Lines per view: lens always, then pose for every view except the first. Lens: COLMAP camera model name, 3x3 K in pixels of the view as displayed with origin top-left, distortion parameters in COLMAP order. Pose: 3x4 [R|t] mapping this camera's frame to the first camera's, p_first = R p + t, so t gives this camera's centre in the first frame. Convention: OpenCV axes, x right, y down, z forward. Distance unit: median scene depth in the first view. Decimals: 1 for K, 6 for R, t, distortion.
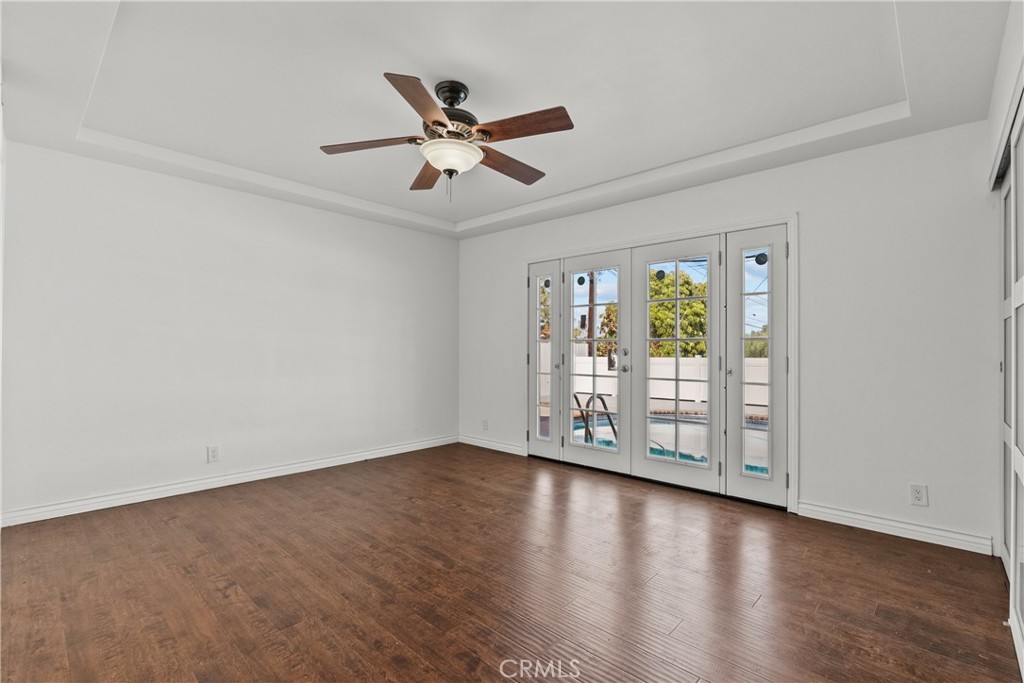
lens RADIAL K [[462.7, 0, 515.4], [0, 462.7, 343.5], [0, 0, 1]] dist [-0.011481, 0.003450]
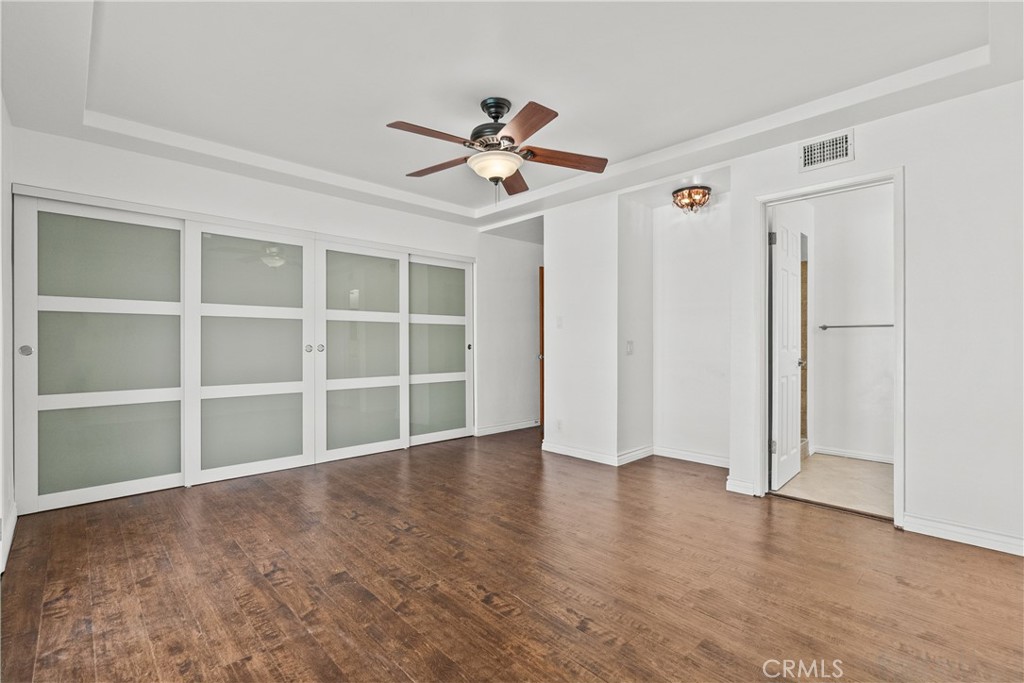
lens RADIAL K [[466.0, 0, 524.8], [0, 466.0, 344.3], [0, 0, 1]] dist [-0.004665, 0.000713]
pose [[-0.999355, -0.004541, 0.035612, -0.180111], [-0.004830, 0.999956, -0.008037, 0.028214], [-0.035574, -0.008204, -0.999333, 1.520854]]
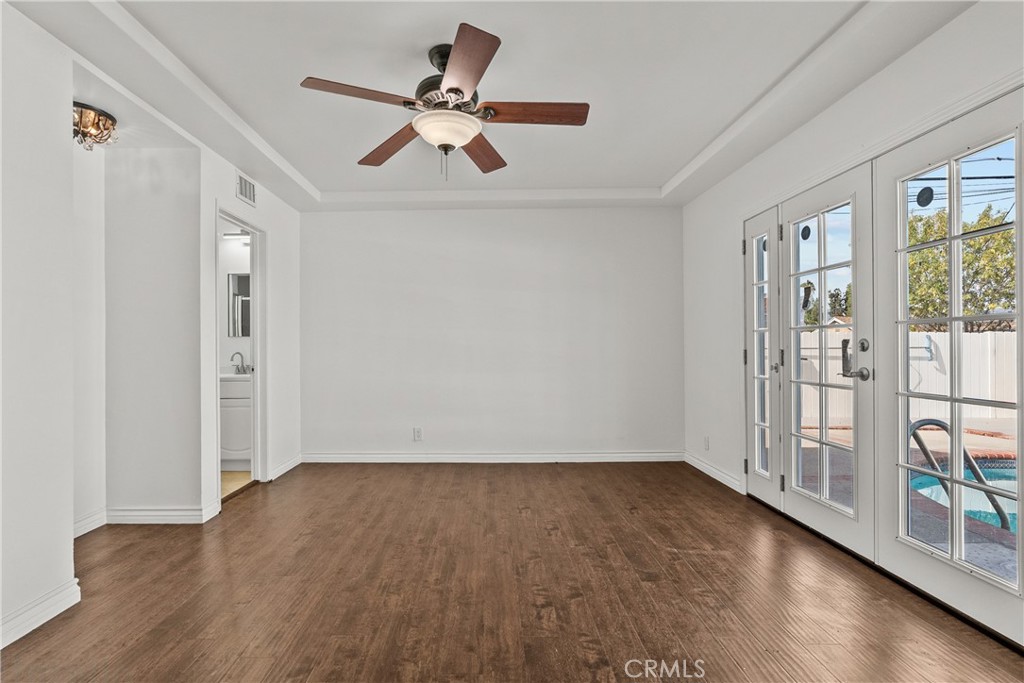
lens RADIAL K [[487.6, 0, 478.4], [0, 487.6, 348.4], [0, 0, 1]] dist [-0.010743, 0.001143]
pose [[0.668000, -0.008569, -0.744112, 0.430381], [0.017840, 0.999831, 0.004502, 0.013548], [0.743948, -0.016282, 0.668039, 0.292969]]
